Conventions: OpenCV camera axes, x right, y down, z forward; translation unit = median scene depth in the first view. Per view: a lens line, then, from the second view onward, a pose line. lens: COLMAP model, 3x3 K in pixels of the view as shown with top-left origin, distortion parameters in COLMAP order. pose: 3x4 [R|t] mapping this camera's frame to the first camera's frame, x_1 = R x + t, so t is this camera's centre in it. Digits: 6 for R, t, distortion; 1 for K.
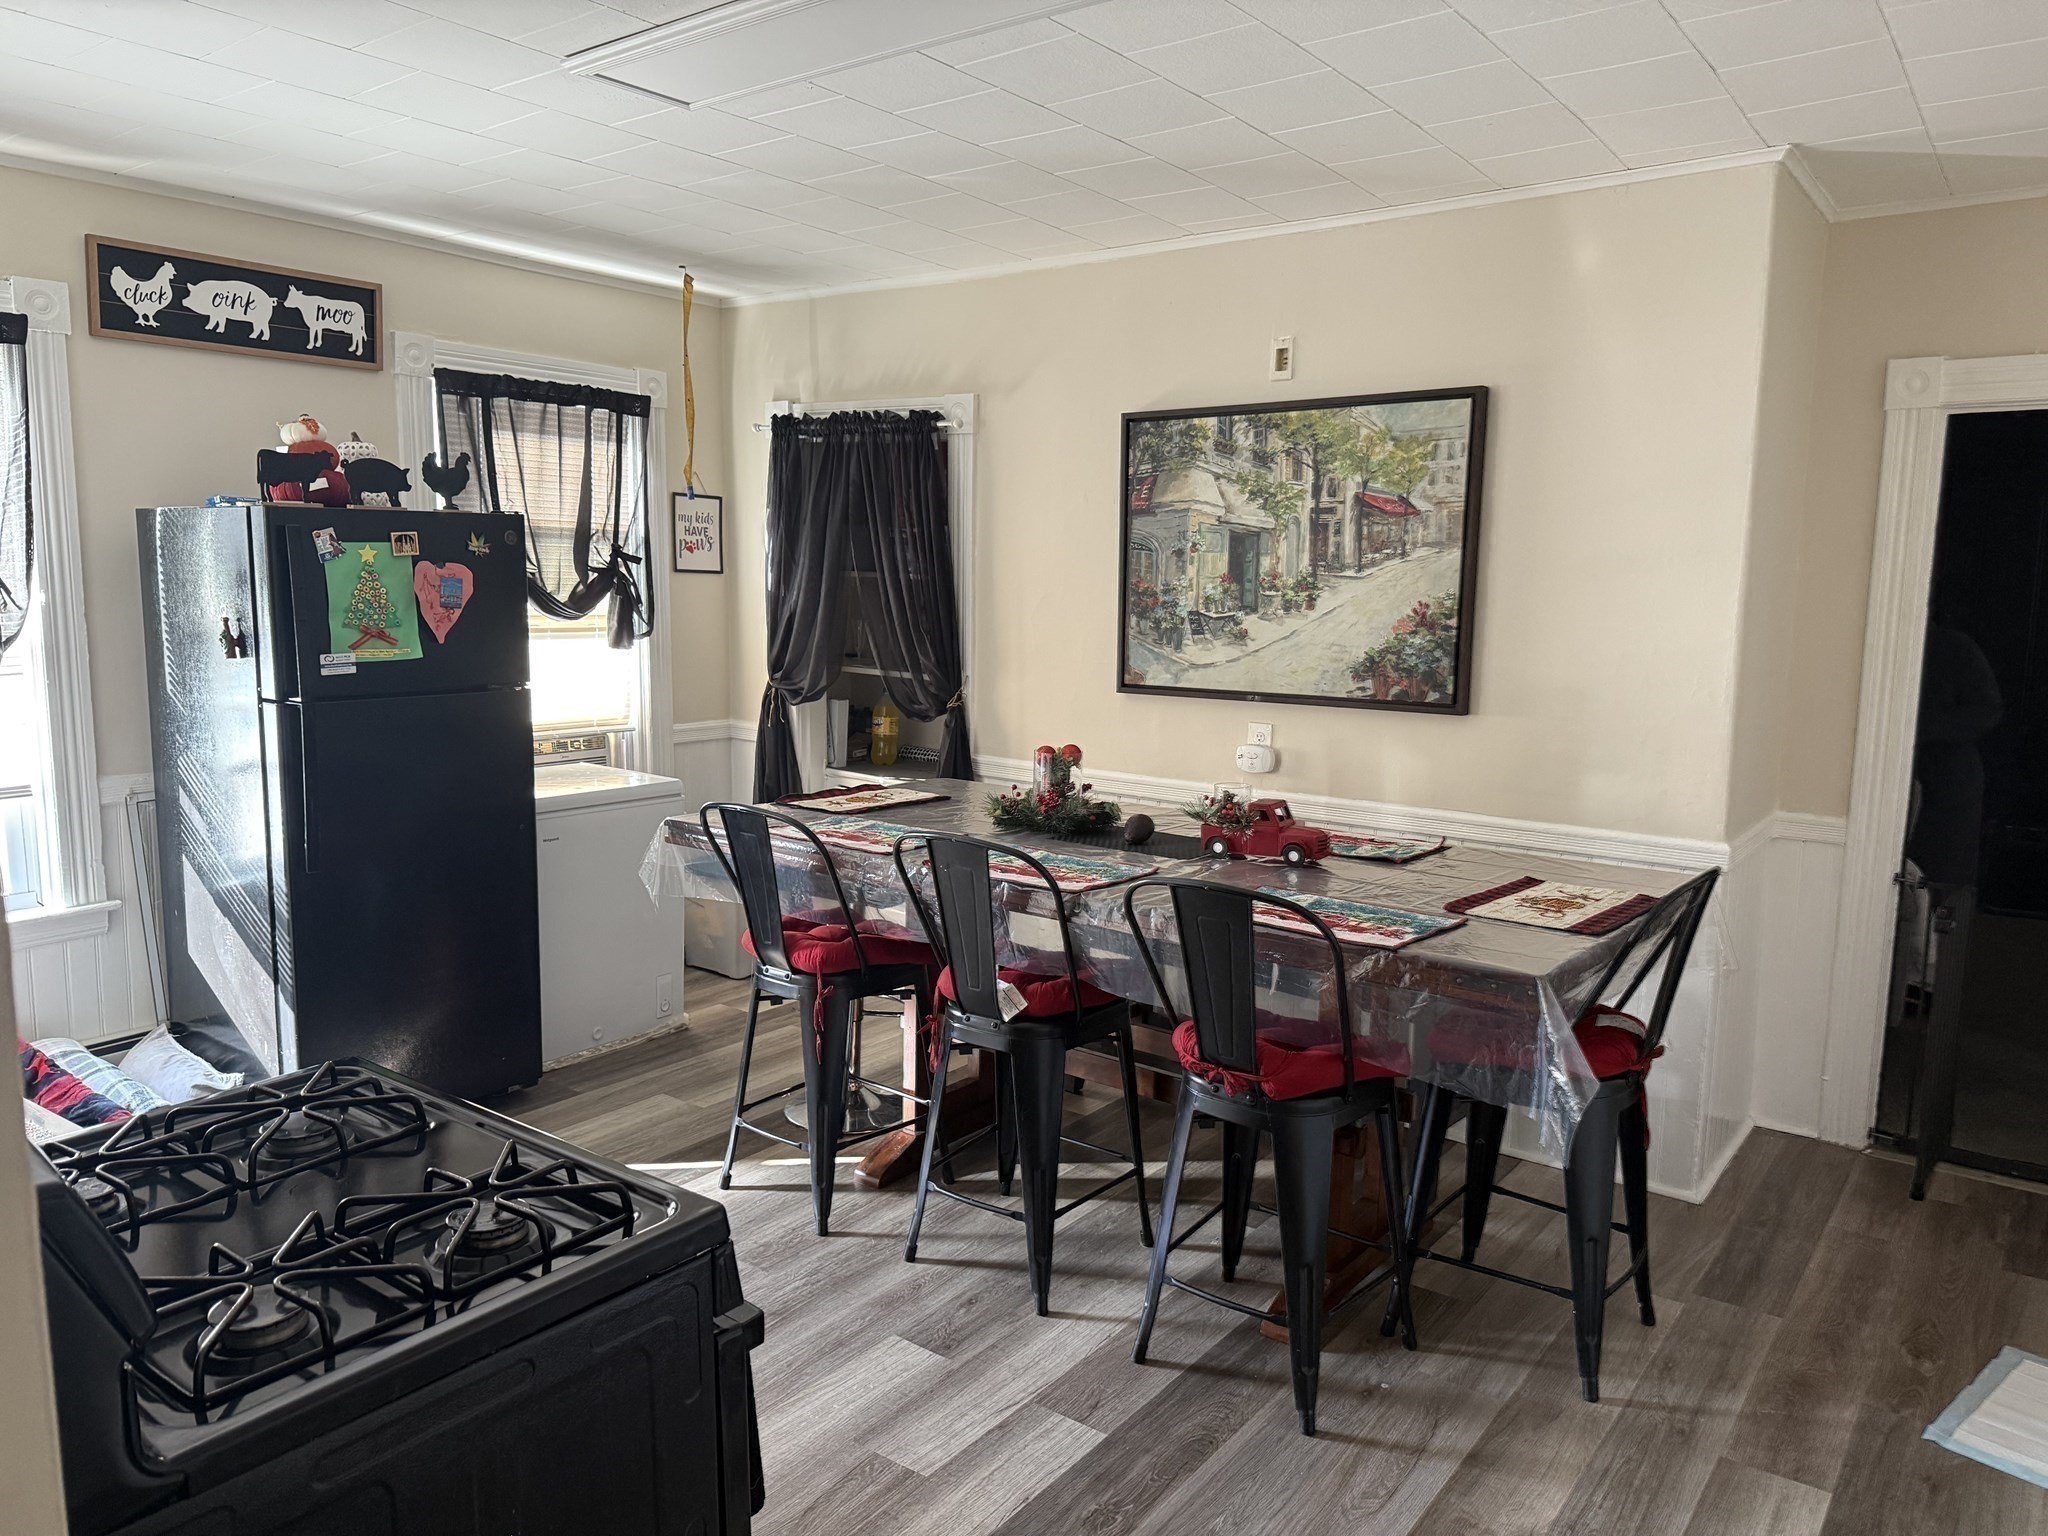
lens RADIAL K [[1411.7, 0, 1024.0], [0, 1411.7, 768.0], [0, 0, 1]] dist [0.001420, -0.046804]
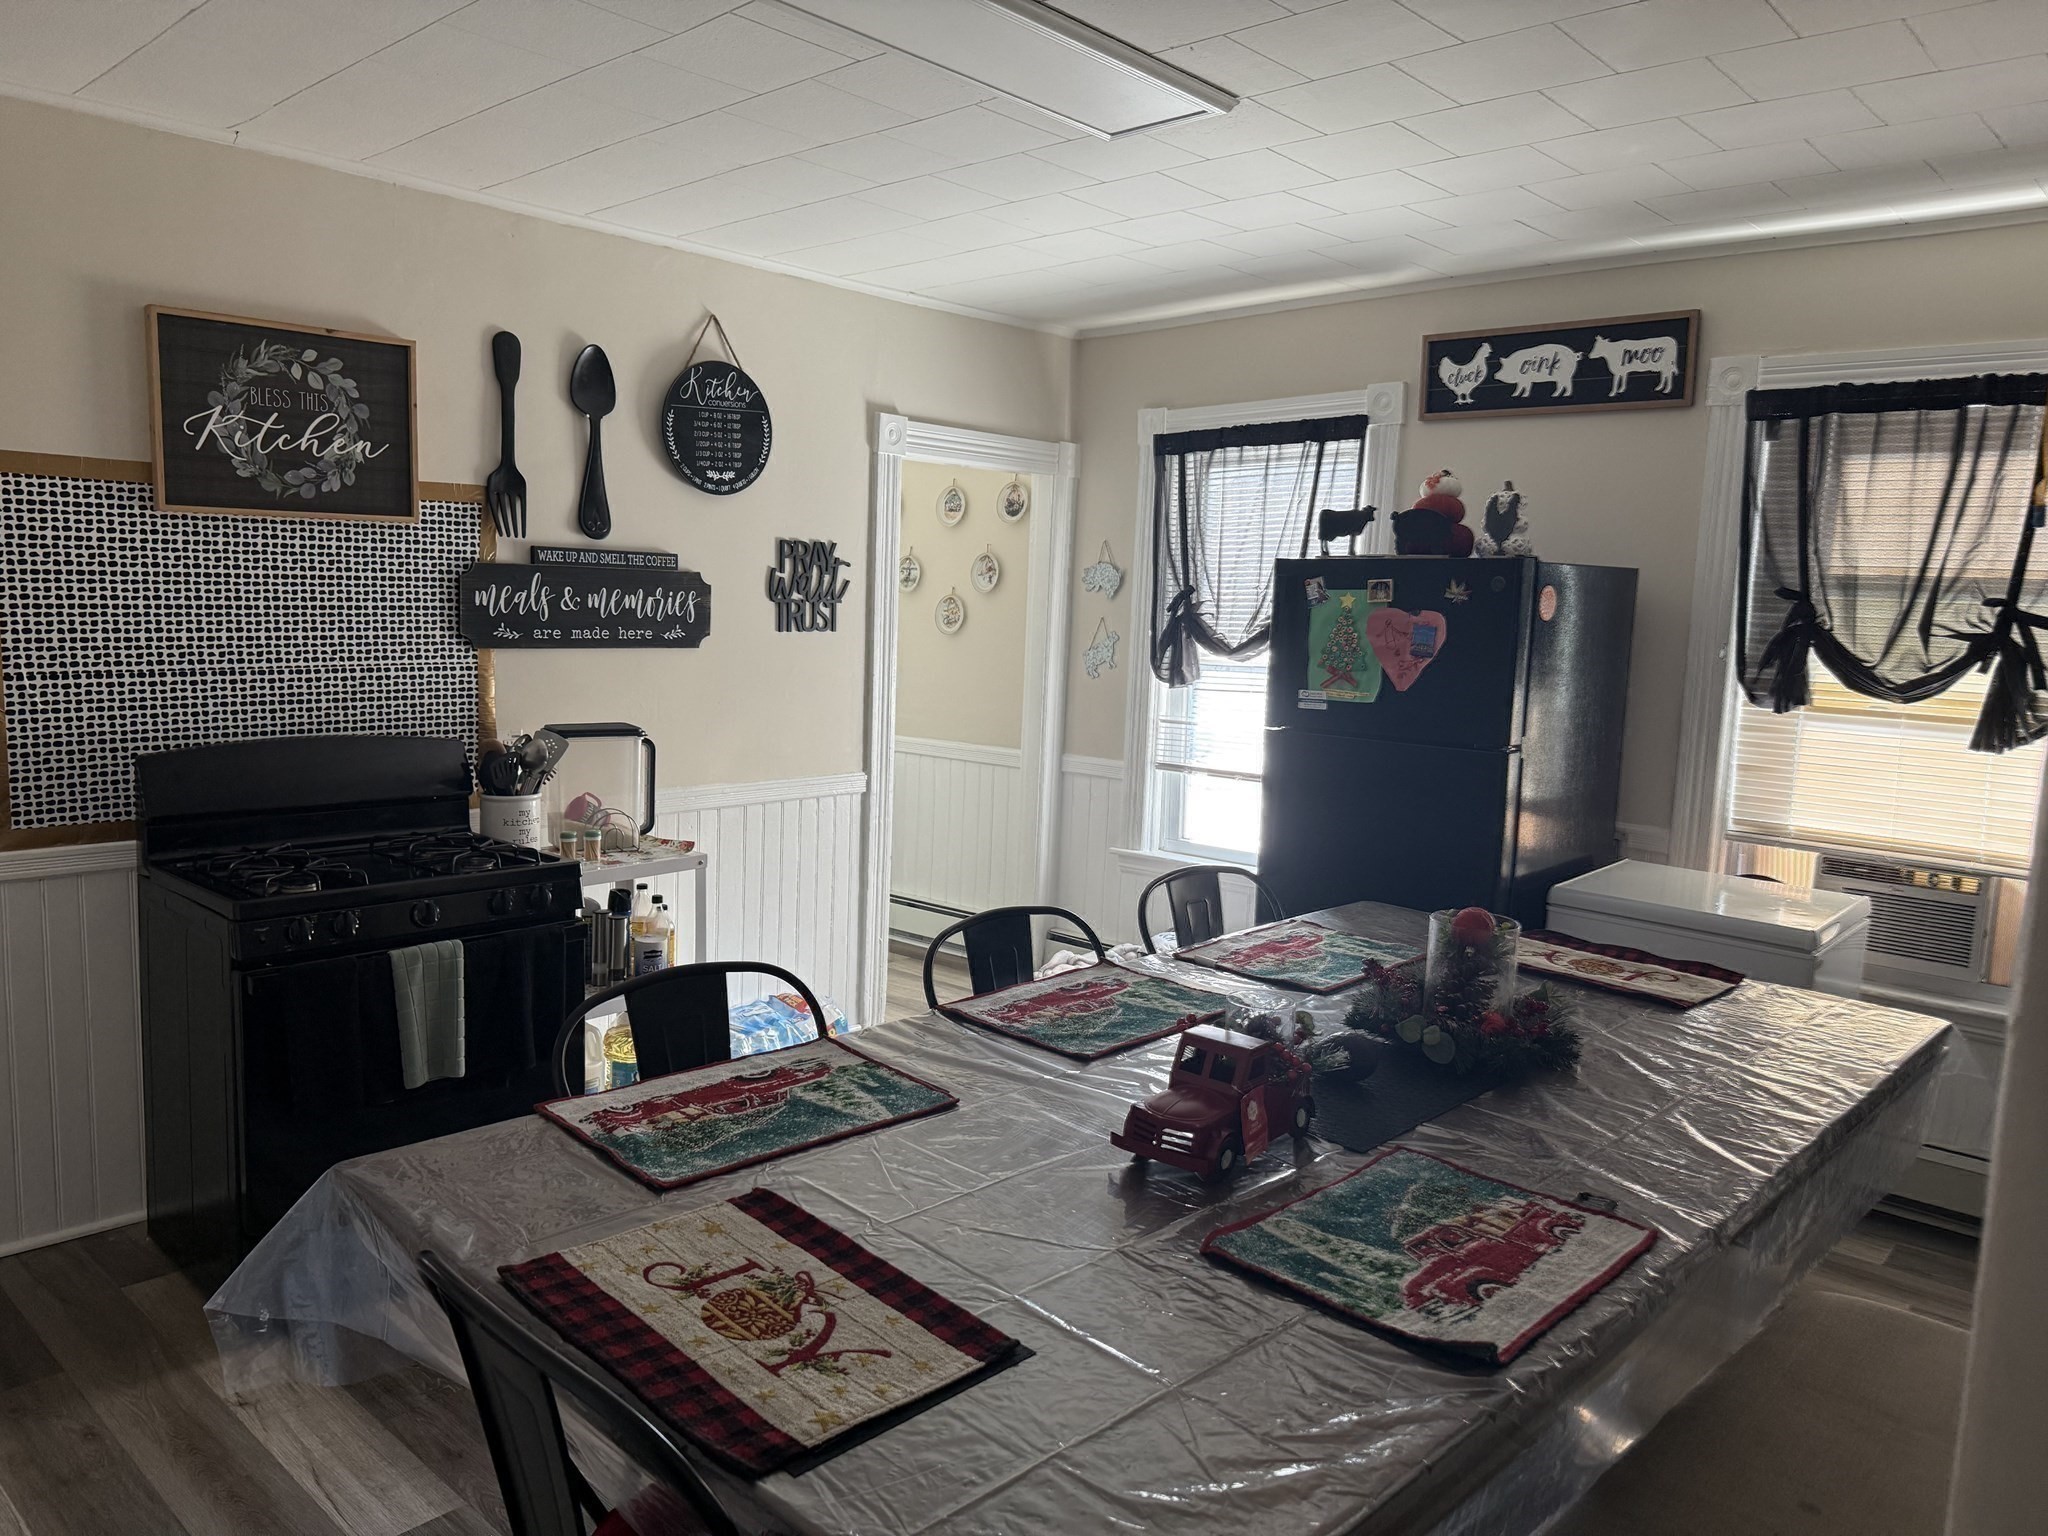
lens RADIAL K [[1411.7, 0, 1024.0], [0, 1411.7, 768.0], [0, 0, 1]] dist [0.001420, -0.046804]
pose [[-0.102935, 0.105705, -0.989055, 0.559904], [-0.168985, 0.978025, 0.122113, -0.105163], [0.980229, 0.179705, -0.082810, 0.782894]]
